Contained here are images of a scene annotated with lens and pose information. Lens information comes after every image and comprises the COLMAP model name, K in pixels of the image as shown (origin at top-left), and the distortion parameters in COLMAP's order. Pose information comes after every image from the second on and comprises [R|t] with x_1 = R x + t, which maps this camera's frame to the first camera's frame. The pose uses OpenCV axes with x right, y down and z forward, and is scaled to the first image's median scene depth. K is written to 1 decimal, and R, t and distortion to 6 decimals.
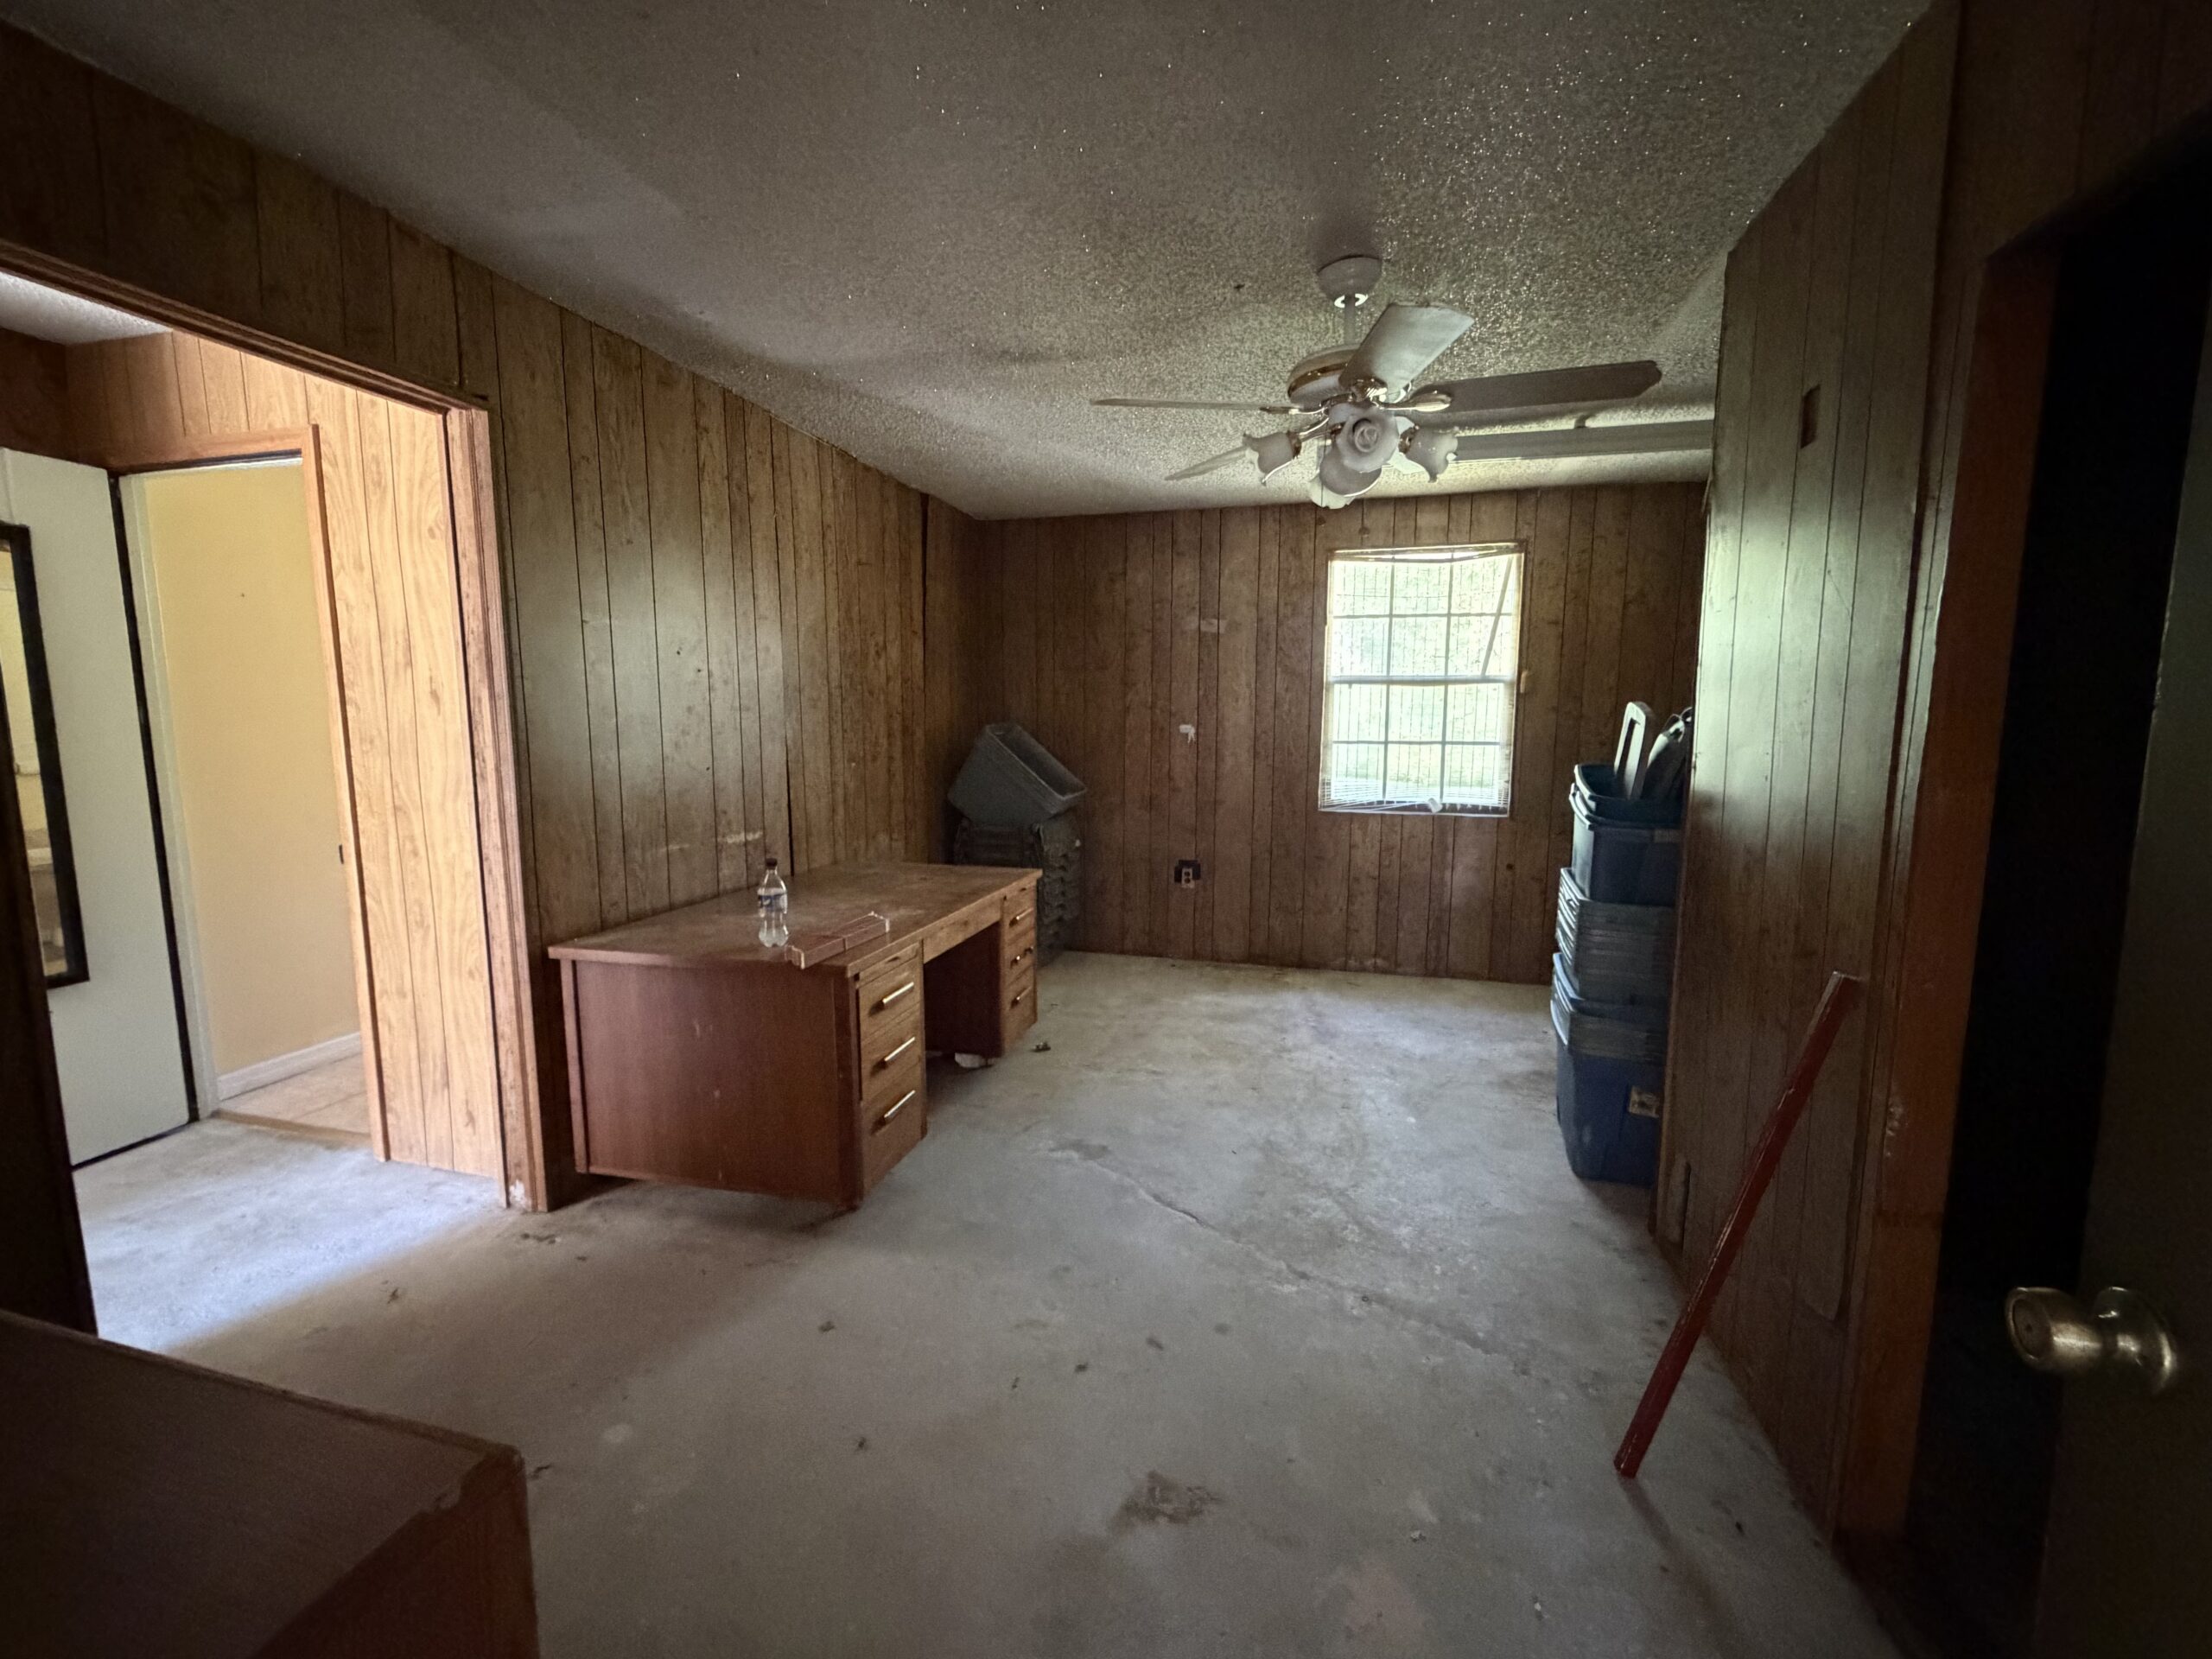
lens RADIAL K [[915.4, 0, 1106.5], [0, 915.4, 830.0], [0, 0, 1]] dist [0.002957, 0.000228]
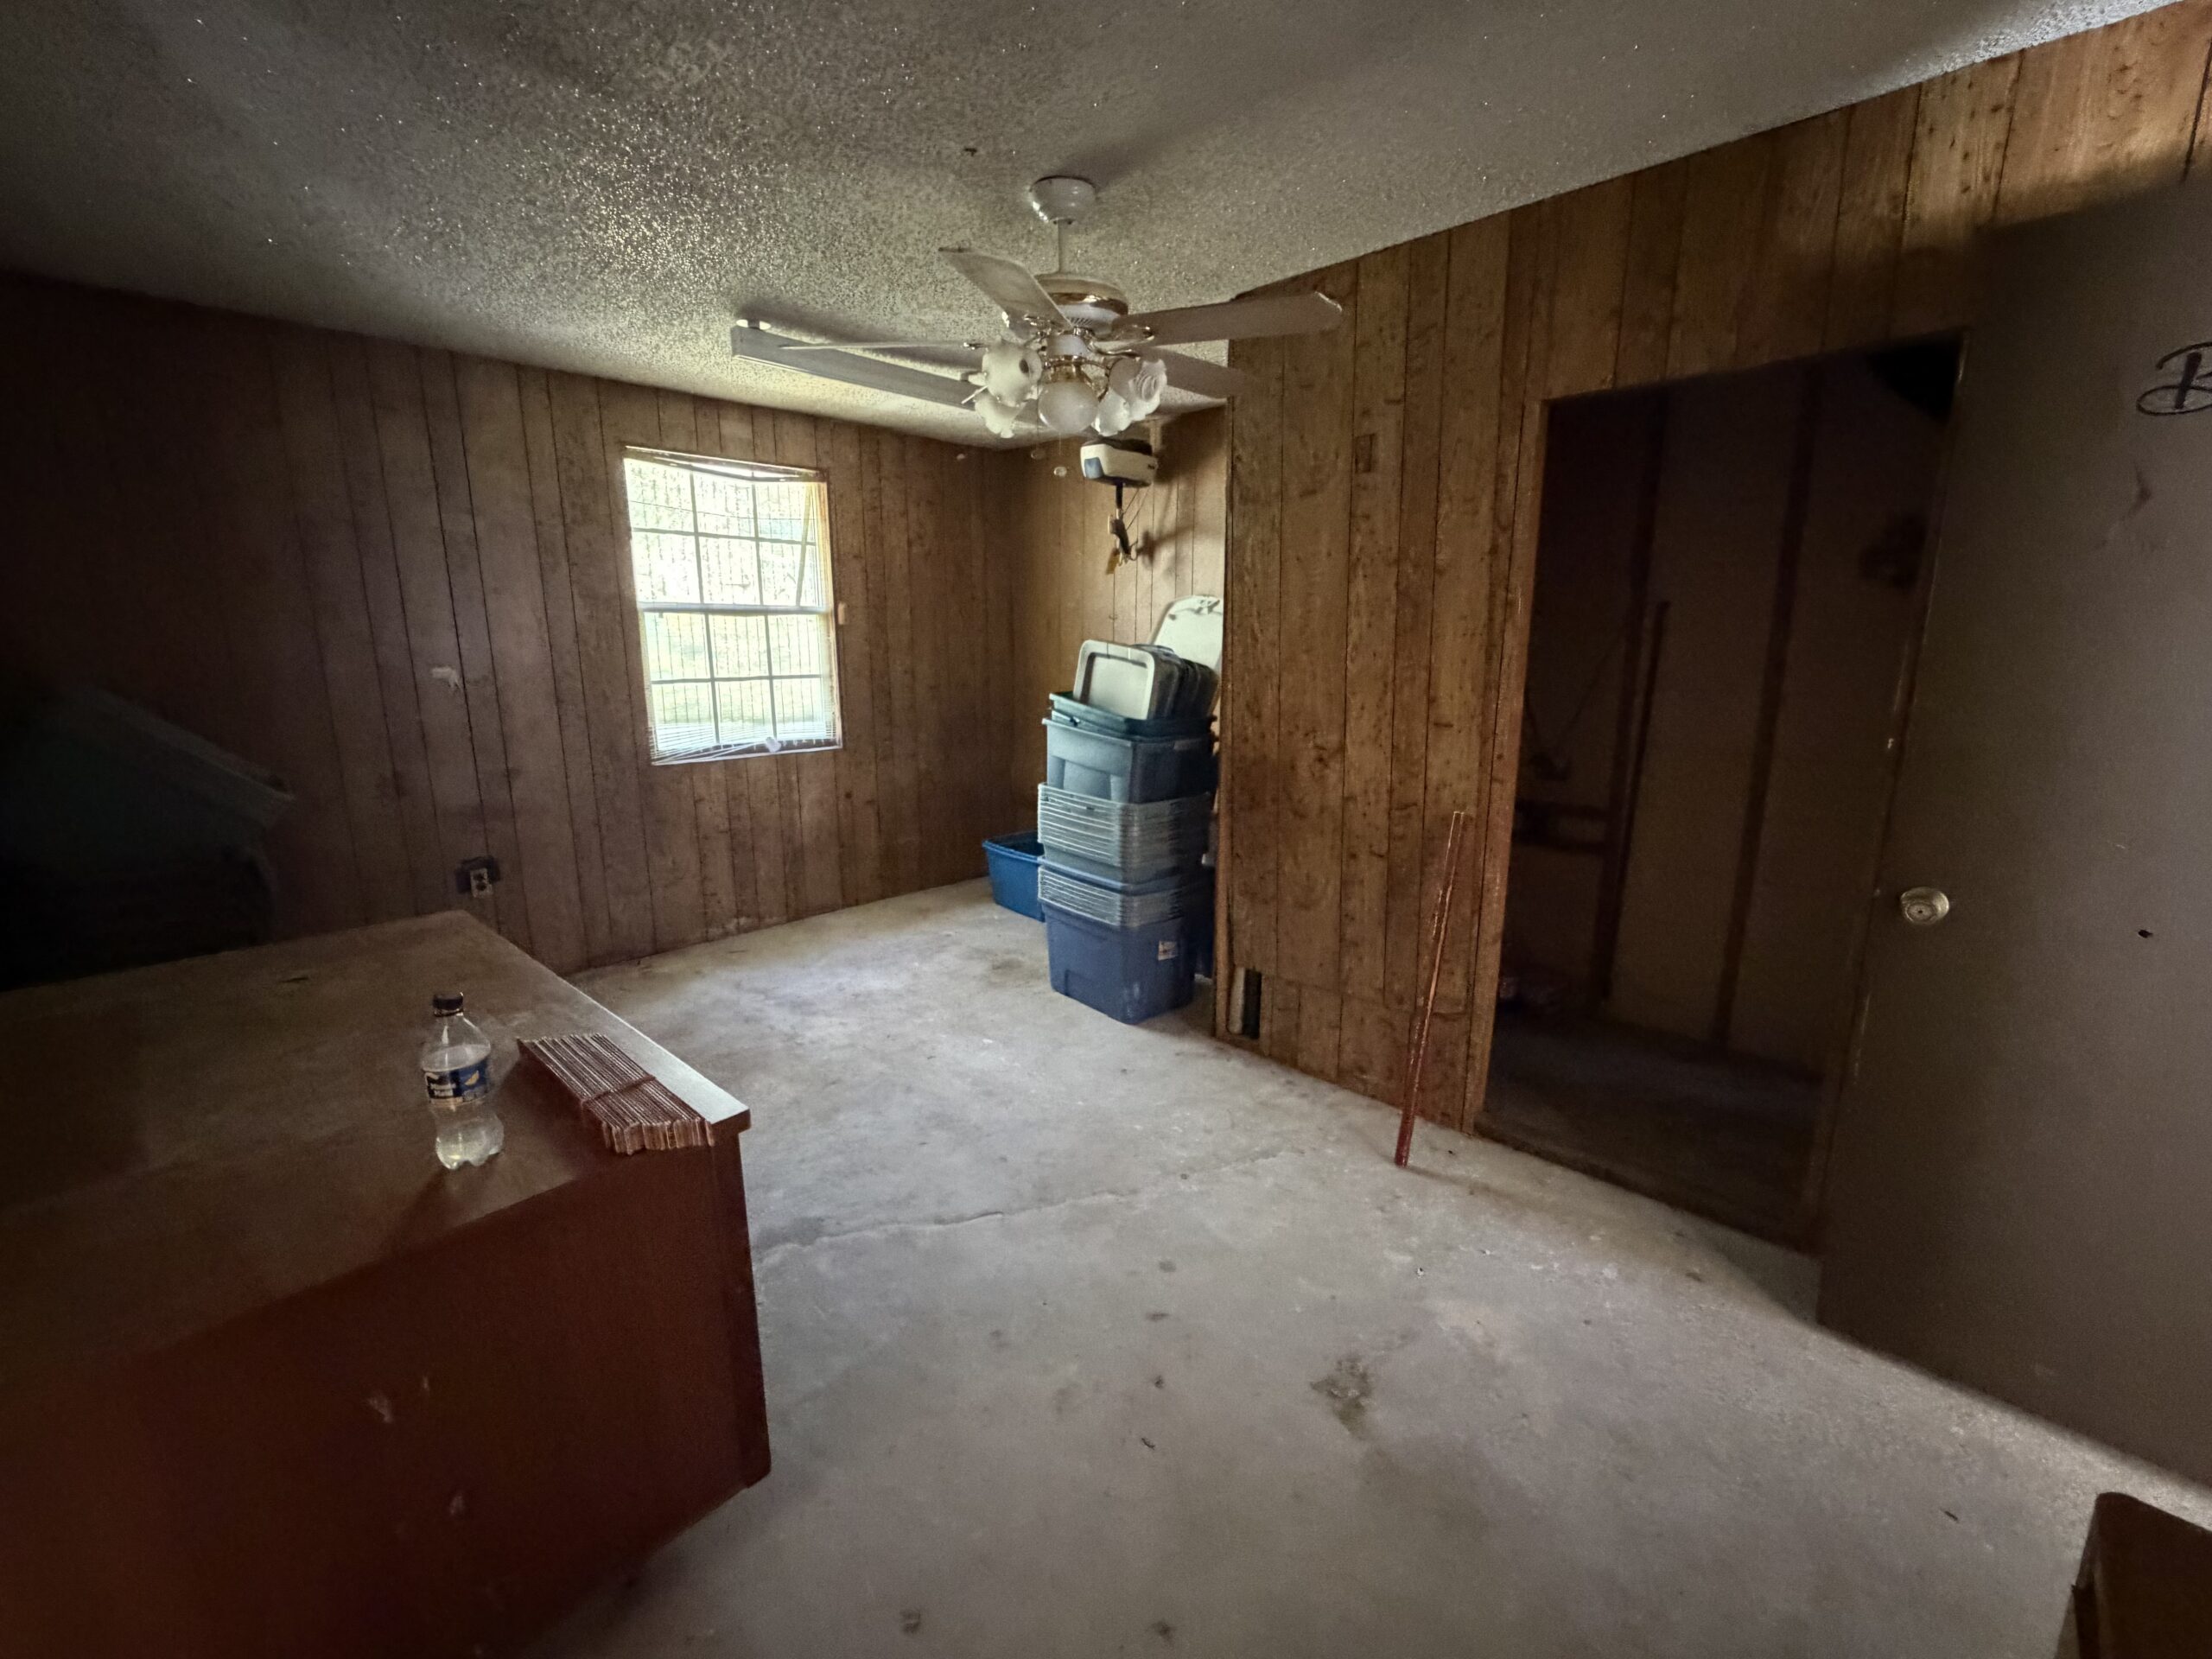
lens RADIAL K [[915.4, 0, 1106.5], [0, 915.4, 830.0], [0, 0, 1]] dist [0.002957, 0.000228]
pose [[0.482918, -0.188177, 0.855207, -0.308167], [0.114877, 0.981811, 0.151166, -0.044441], [-0.868098, 0.025243, 0.495751, 0.237923]]
